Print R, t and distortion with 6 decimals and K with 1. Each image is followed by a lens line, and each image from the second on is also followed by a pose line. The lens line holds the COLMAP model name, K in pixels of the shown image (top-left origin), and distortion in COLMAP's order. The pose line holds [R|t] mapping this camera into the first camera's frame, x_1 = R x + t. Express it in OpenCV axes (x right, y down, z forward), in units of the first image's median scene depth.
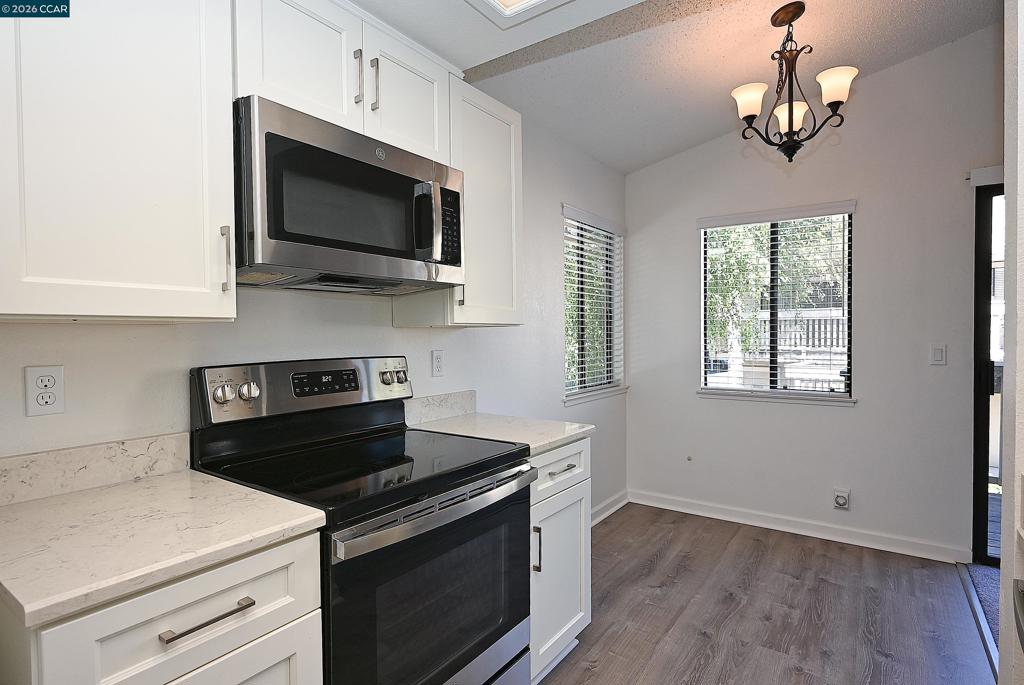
lens RADIAL K [[524.2, 0, 512.0], [0, 524.2, 342.5], [0, 0, 1]] dist [-0.002573, 0.000125]
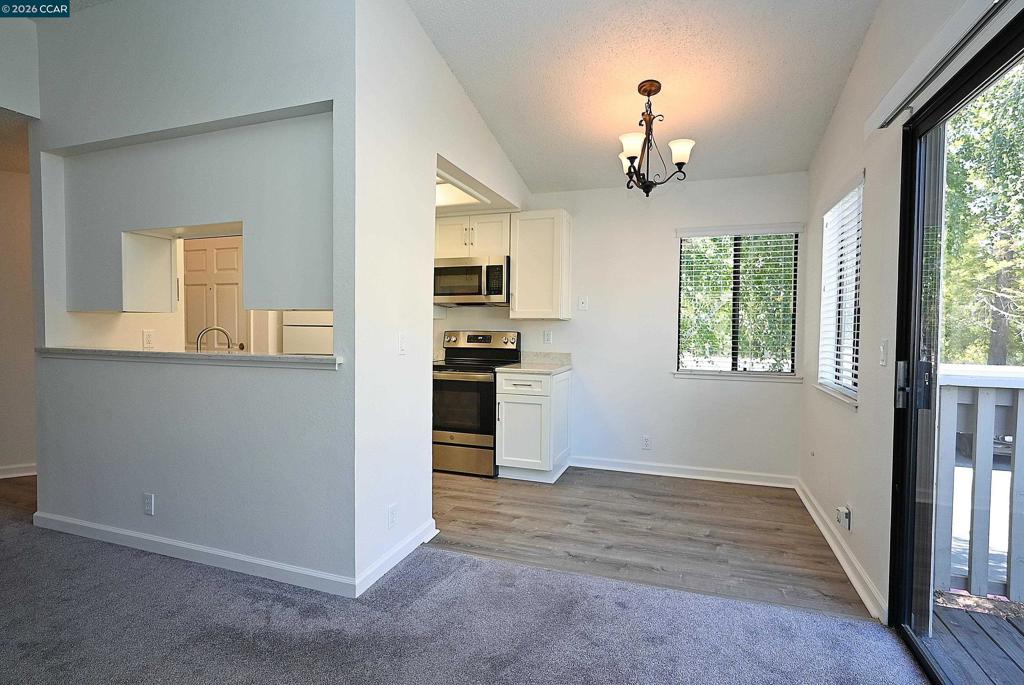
lens RADIAL K [[511.2, 0, 512.0], [0, 511.2, 342.5], [0, 0, 1]] dist [-0.006332, 0.000126]
pose [[0.264428, 0.039123, -0.963612, 1.759606], [-0.029023, 0.999047, 0.032598, -0.001246], [0.963969, 0.019348, 0.265311, 0.324649]]
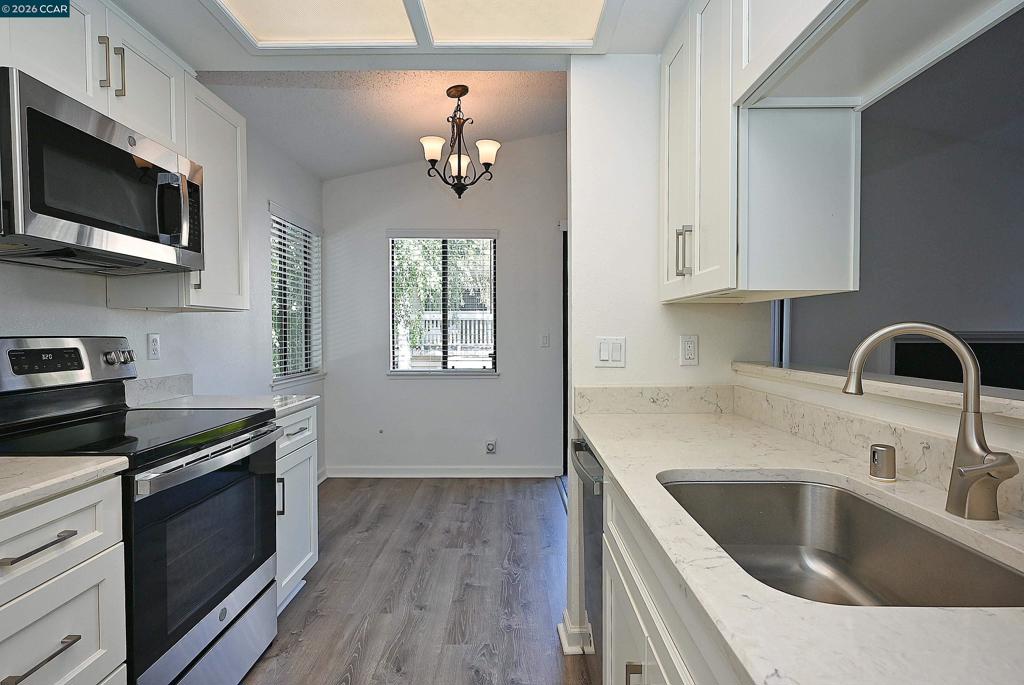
lens RADIAL K [[522.3, 0, 512.0], [0, 522.3, 342.5], [0, 0, 1]] dist [0.002754, 0.000956]
pose [[0.816915, -0.006565, 0.576720, -0.155895], [0.007285, 0.999973, 0.001063, 0.035533], [-0.576712, 0.003333, 0.816941, -0.208633]]
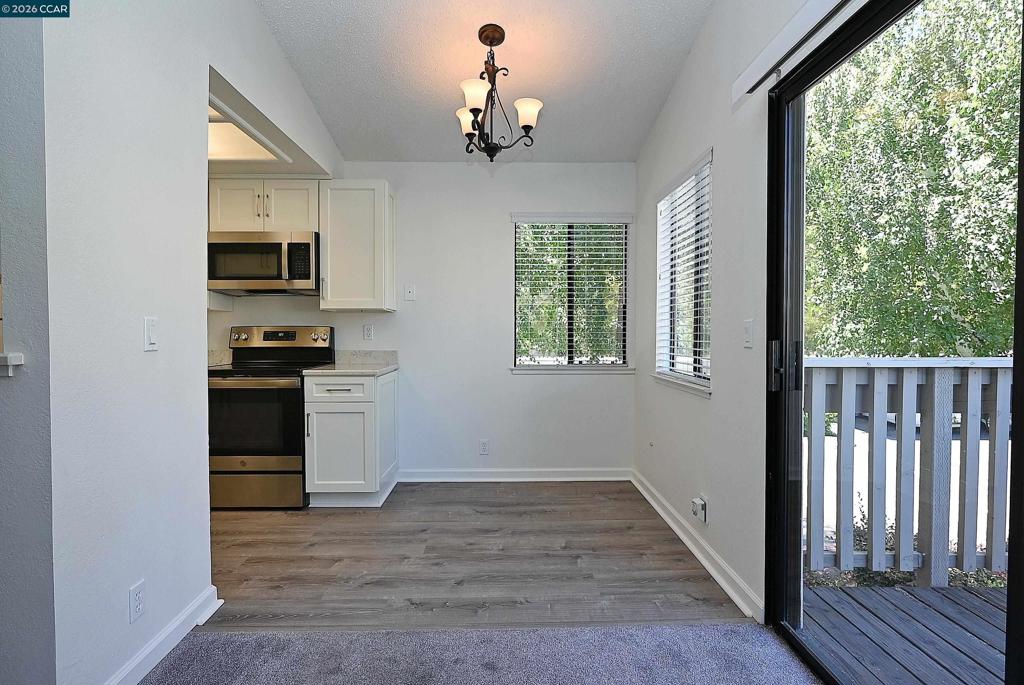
lens RADIAL K [[511.2, 0, 512.0], [0, 511.2, 342.5], [0, 0, 1]] dist [-0.006332, 0.000126]
pose [[0.590433, 0.024126, -0.806726, 1.508344], [-0.017992, 0.999698, 0.016729, 0.036214], [0.806886, 0.004638, 0.590689, 0.376444]]
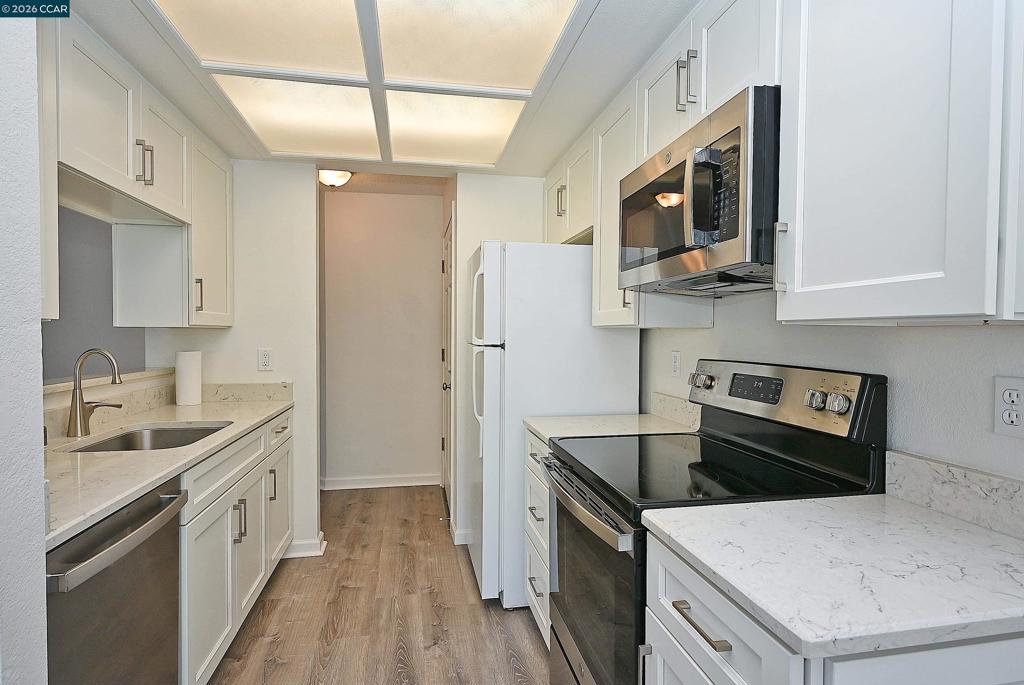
lens RADIAL K [[524.8, 0, 512.0], [0, 524.8, 342.5], [0, 0, 1]] dist [-0.000549, -0.000070]
pose [[-0.692925, 0.019340, -0.720751, 0.461674], [-0.011113, 0.999235, 0.037497, -0.027181], [0.720924, 0.033992, -0.692180, 0.990631]]
